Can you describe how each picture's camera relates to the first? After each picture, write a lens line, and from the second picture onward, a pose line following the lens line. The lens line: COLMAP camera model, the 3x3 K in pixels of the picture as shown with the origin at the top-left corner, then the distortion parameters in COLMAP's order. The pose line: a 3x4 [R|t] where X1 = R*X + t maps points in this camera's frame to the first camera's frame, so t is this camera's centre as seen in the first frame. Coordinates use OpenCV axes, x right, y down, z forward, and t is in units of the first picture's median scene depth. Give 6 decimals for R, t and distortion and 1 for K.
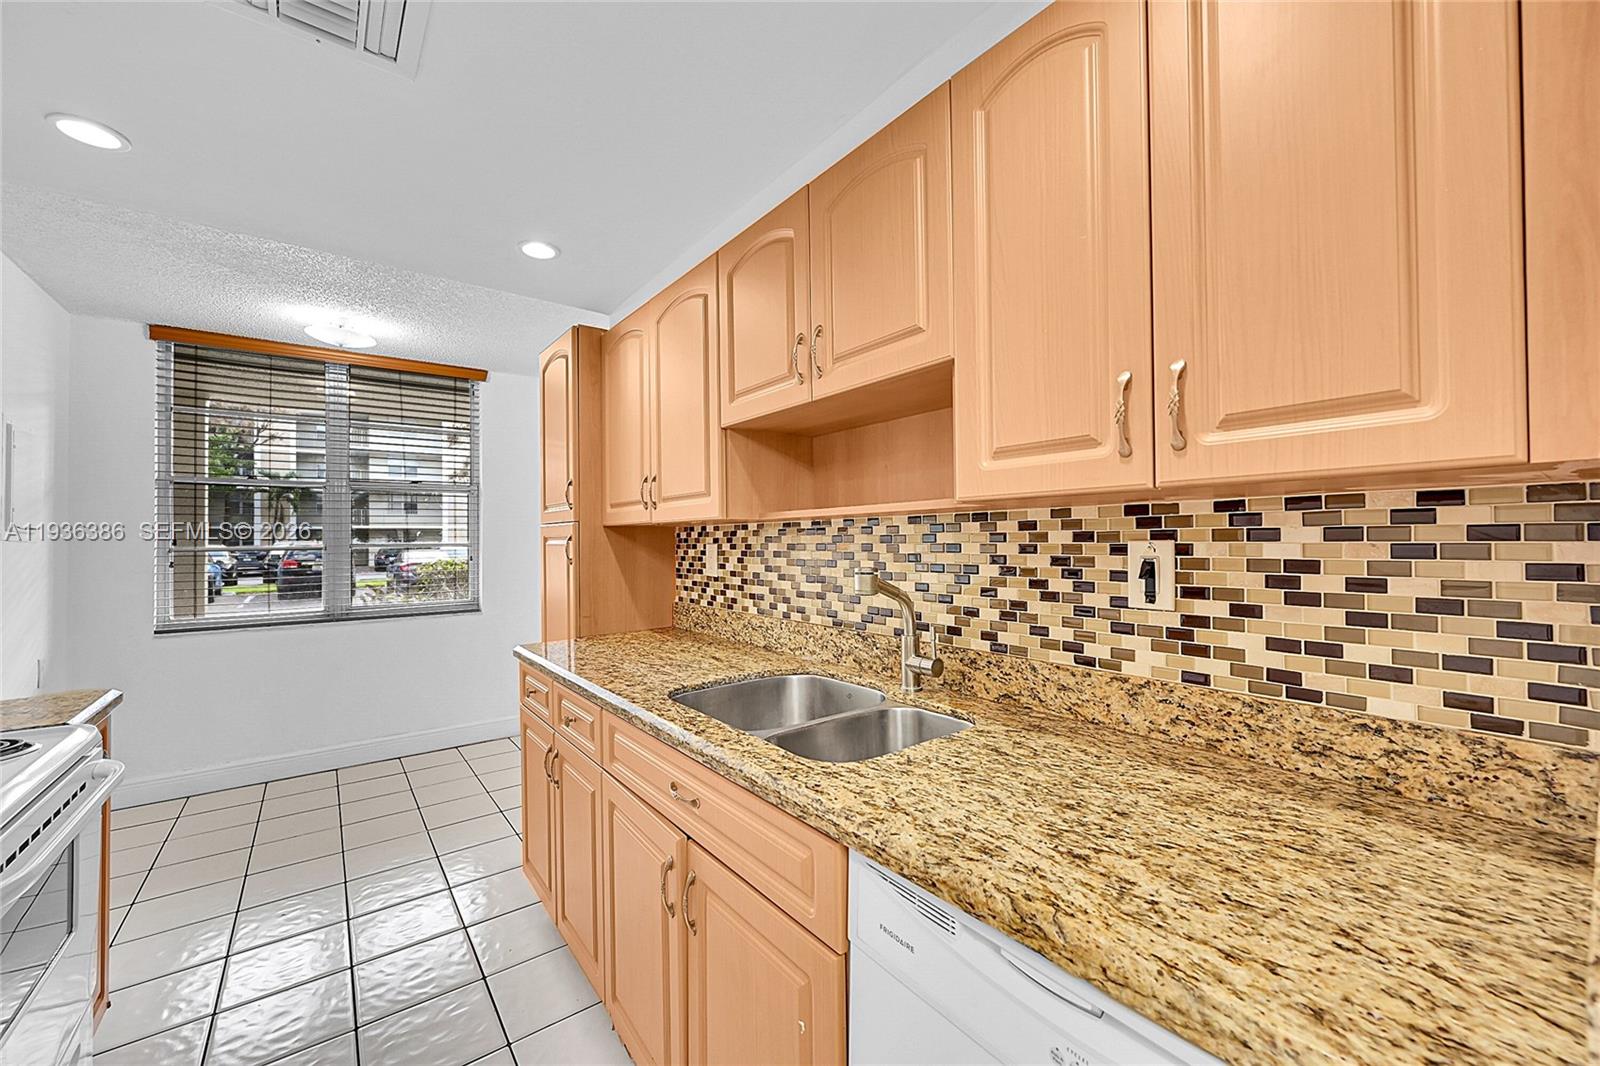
lens RADIAL K [[630.8, 0, 797.7], [0, 630.8, 532.8], [0, 0, 1]] dist [0.002424, 0.000488]
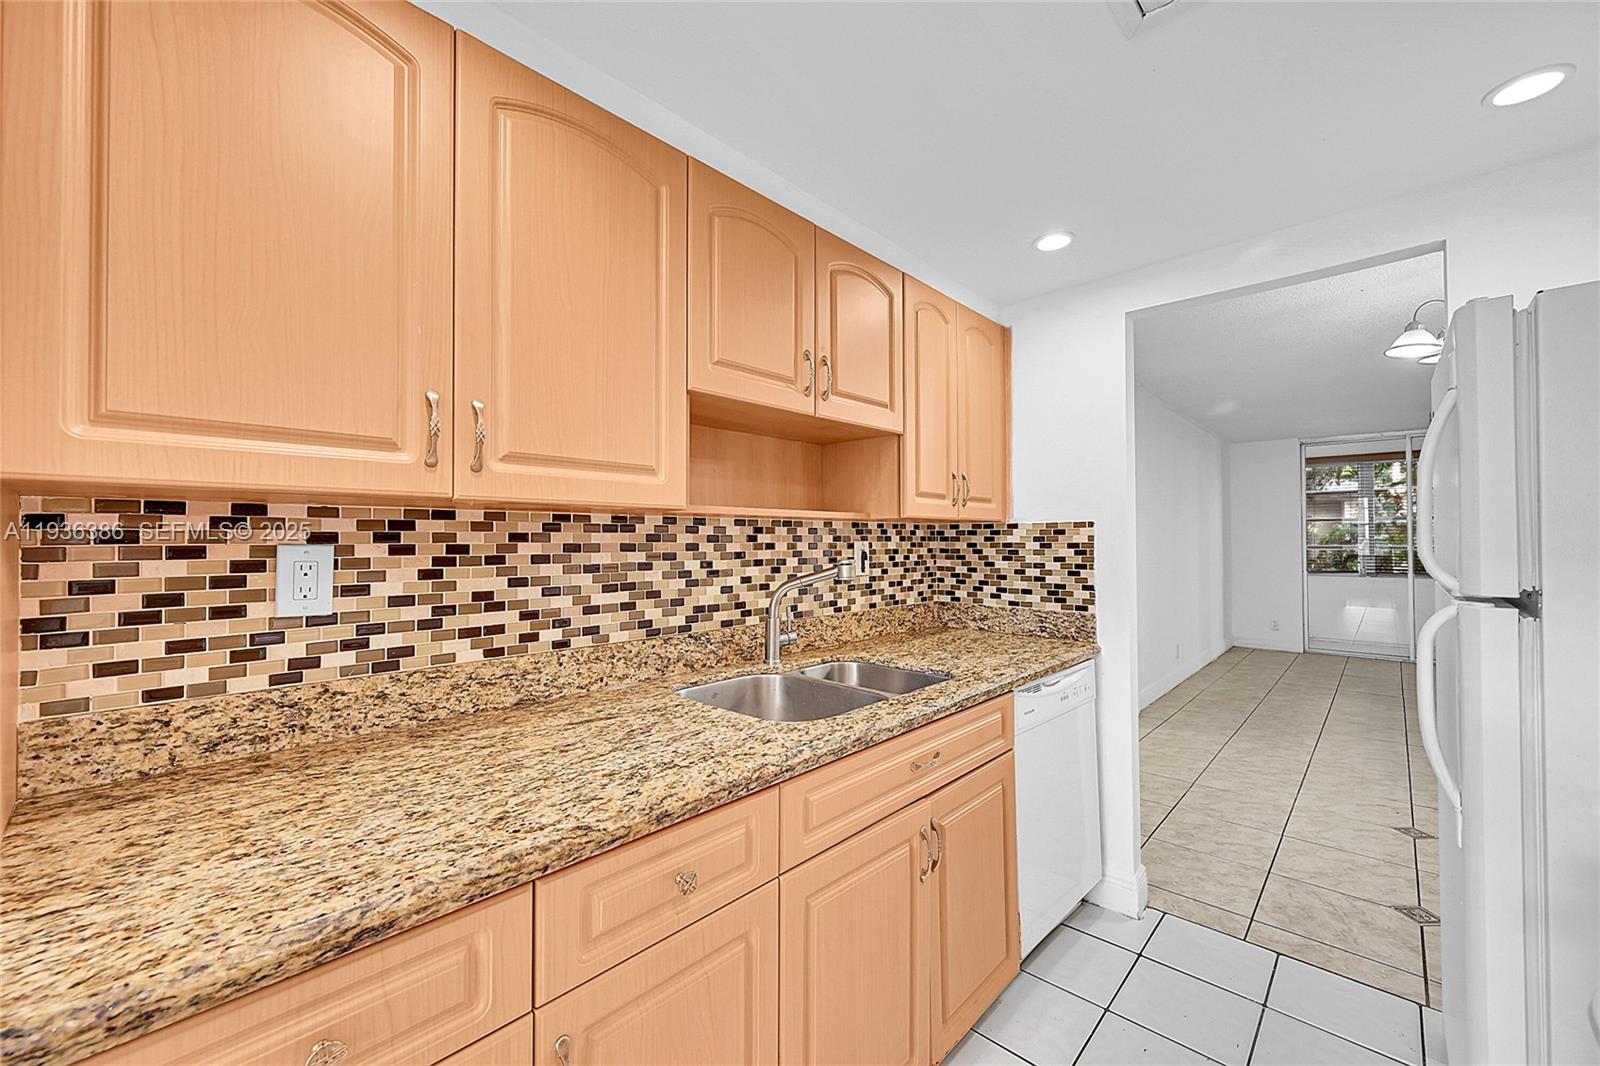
lens RADIAL K [[630.8, 0, 797.7], [0, 630.8, 532.8], [0, 0, 1]] dist [0.002424, 0.000488]
pose [[-0.166726, 0.024606, 0.985696, -0.945375], [-0.006076, 0.999644, -0.025981, 0.027019], [-0.985985, -0.010320, -0.166517, 1.056329]]
